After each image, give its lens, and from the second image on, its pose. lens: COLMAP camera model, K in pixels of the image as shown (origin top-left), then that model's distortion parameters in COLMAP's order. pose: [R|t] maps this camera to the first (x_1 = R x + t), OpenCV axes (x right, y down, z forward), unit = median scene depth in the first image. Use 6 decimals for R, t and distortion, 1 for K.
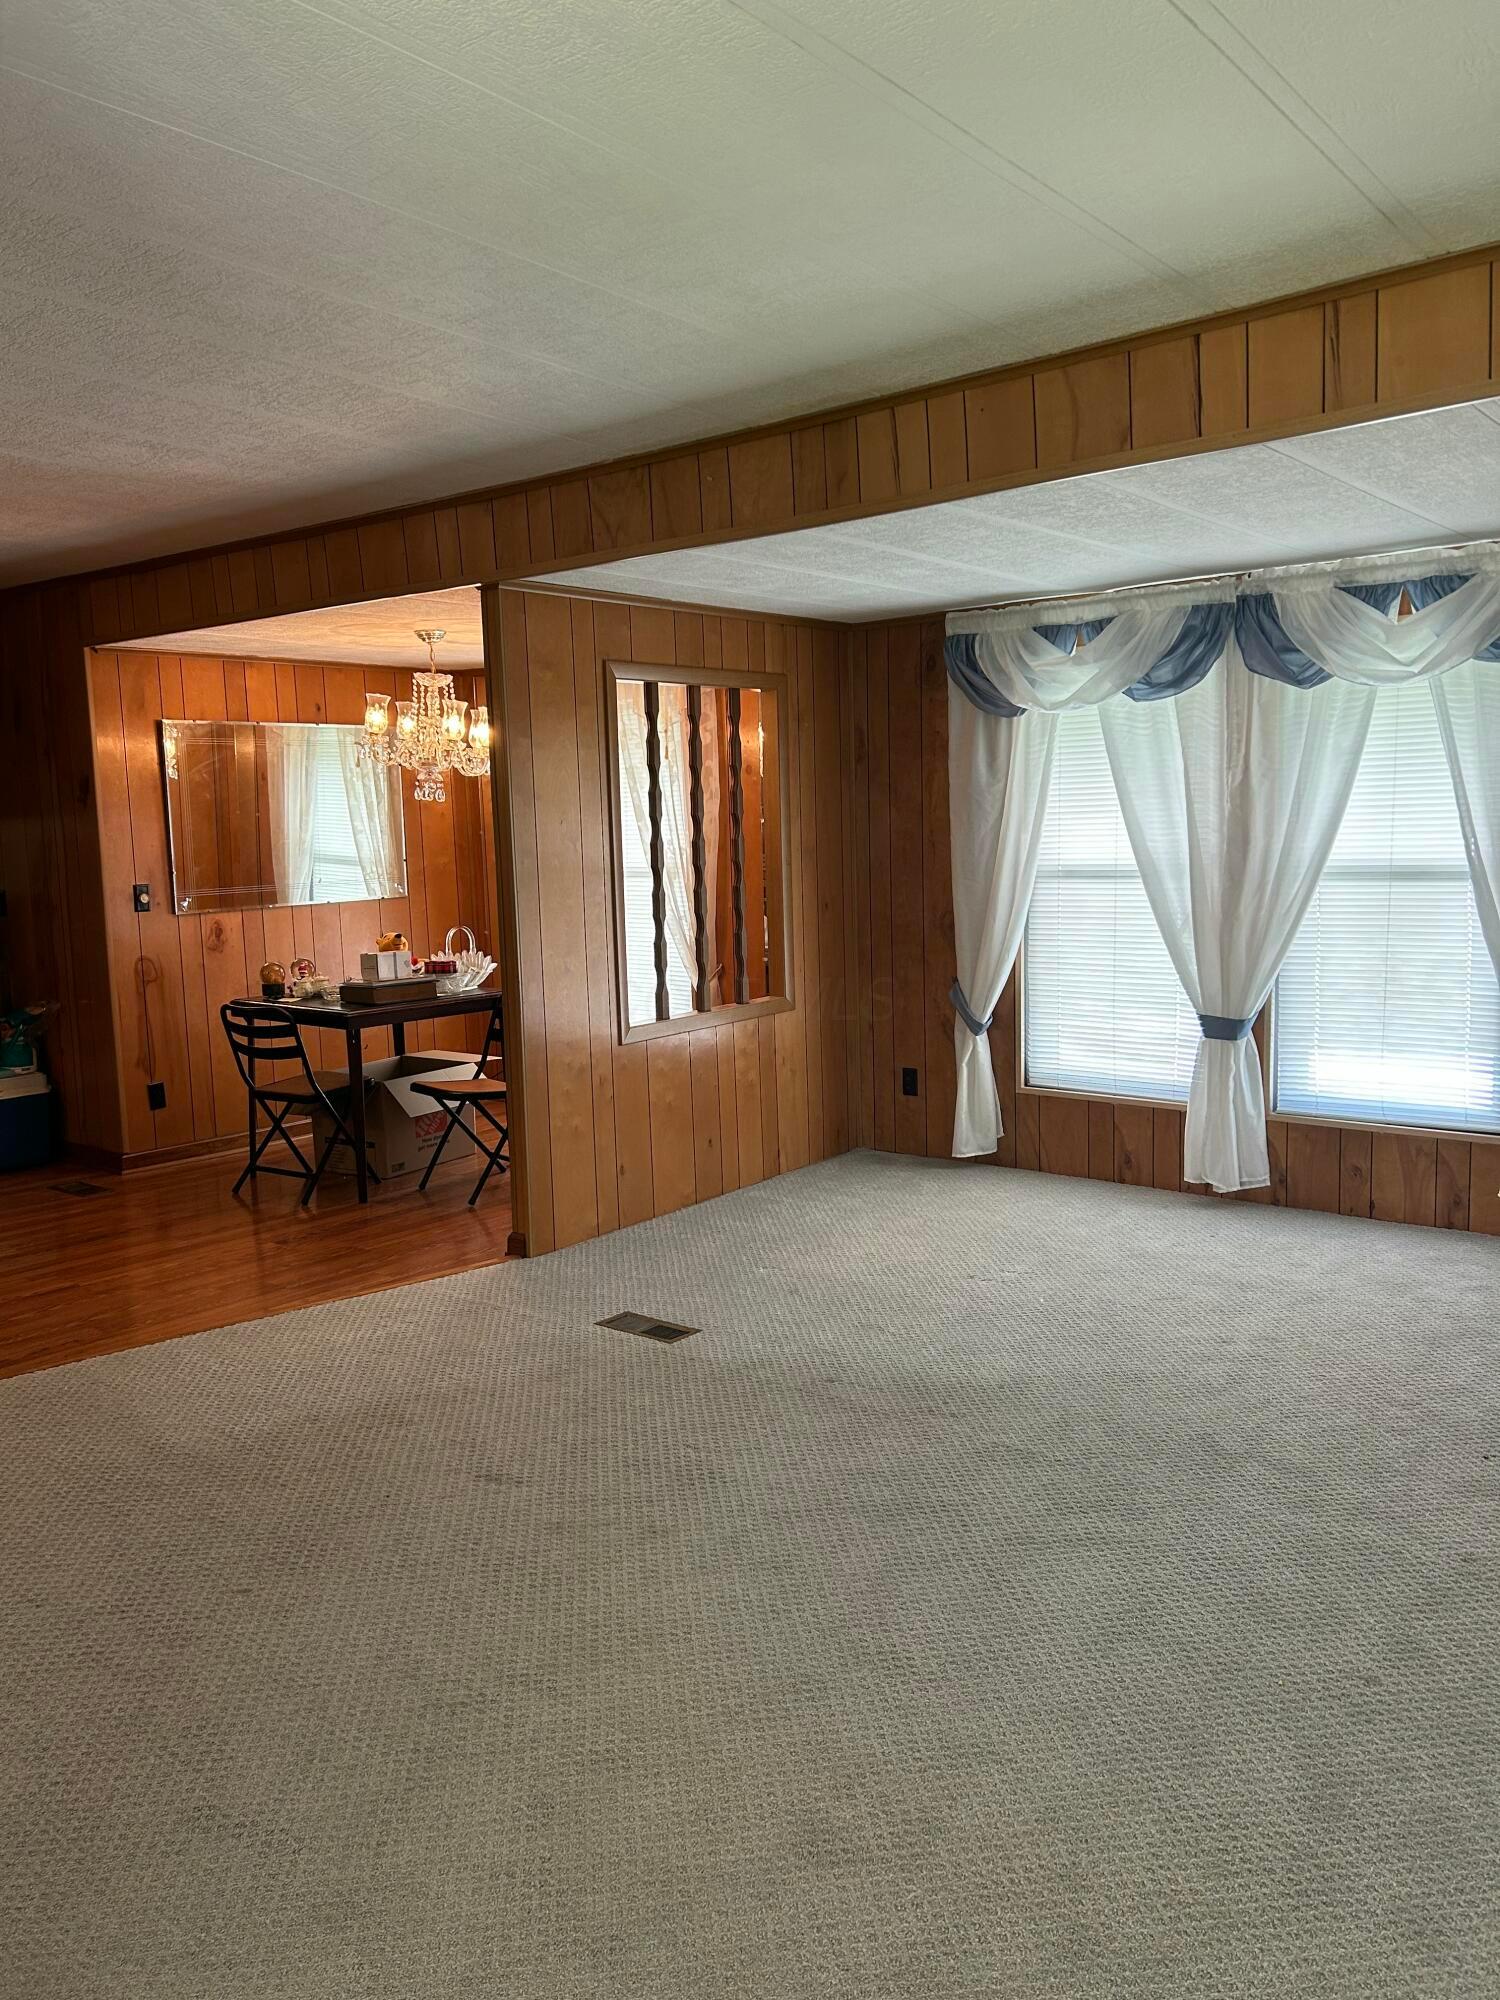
lens RADIAL K [[1508.1, 0, 745.7], [0, 1508.1, 994.1], [0, 0, 1]] dist [0.051860, -0.055915]
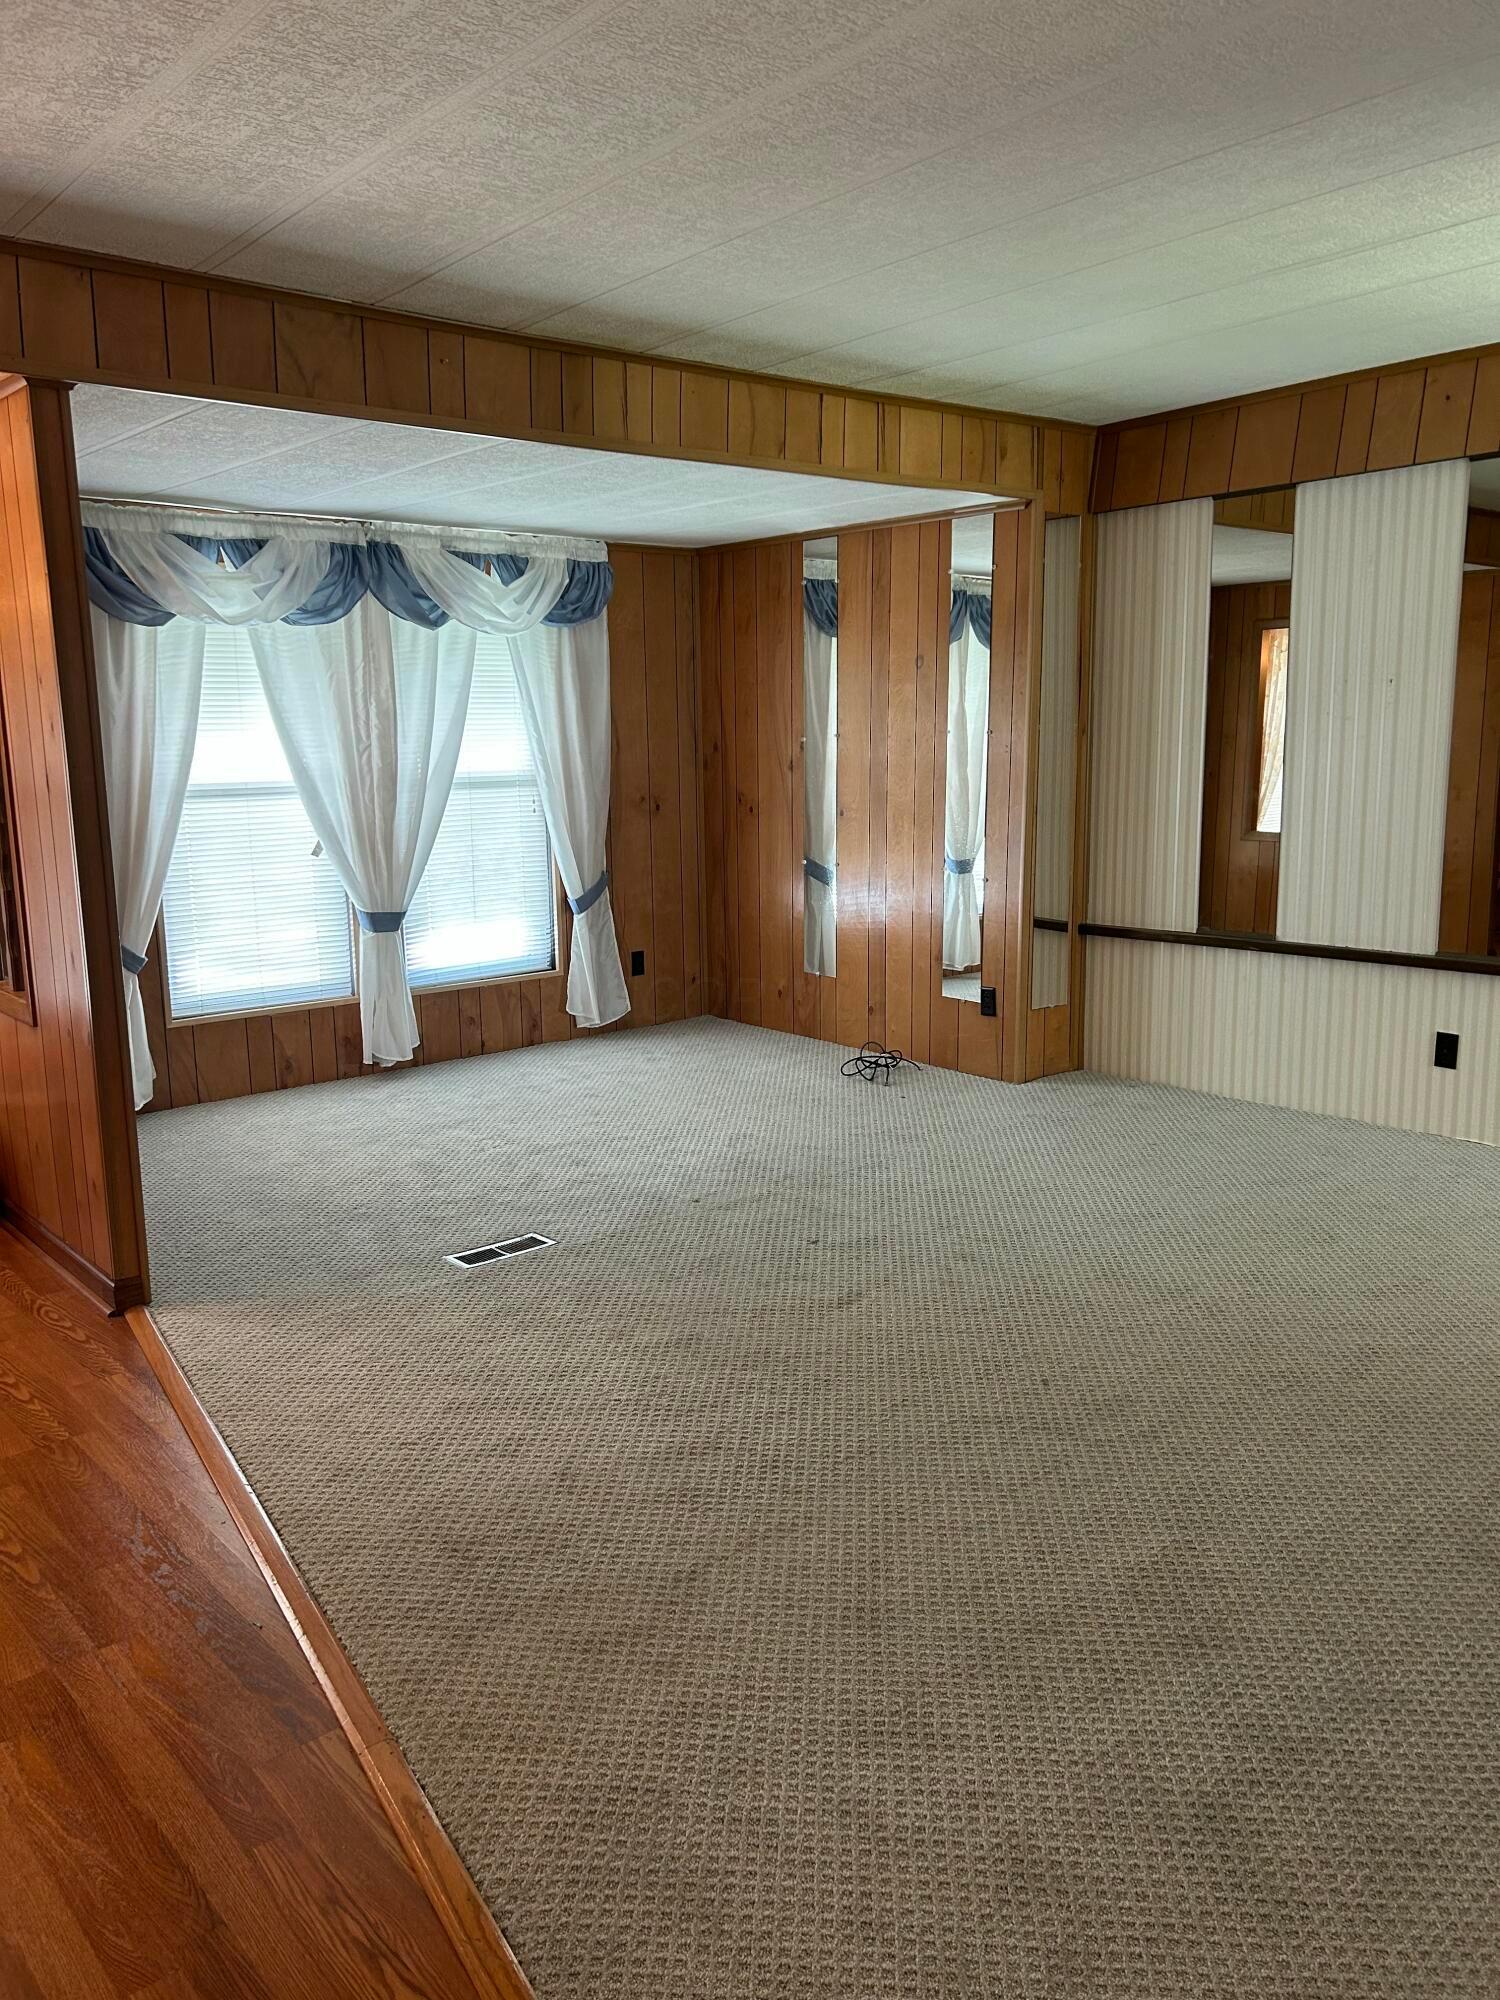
lens RADIAL K [[1508.1, 0, 748.1], [0, 1508.1, 1003.0], [0, 0, 1]] dist [0.051860, -0.055915]
pose [[0.190451, -0.152998, 0.969701, -0.774251], [0.126855, 0.983335, 0.130234, -0.032652], [-0.973466, 0.098208, 0.206686, 0.514453]]
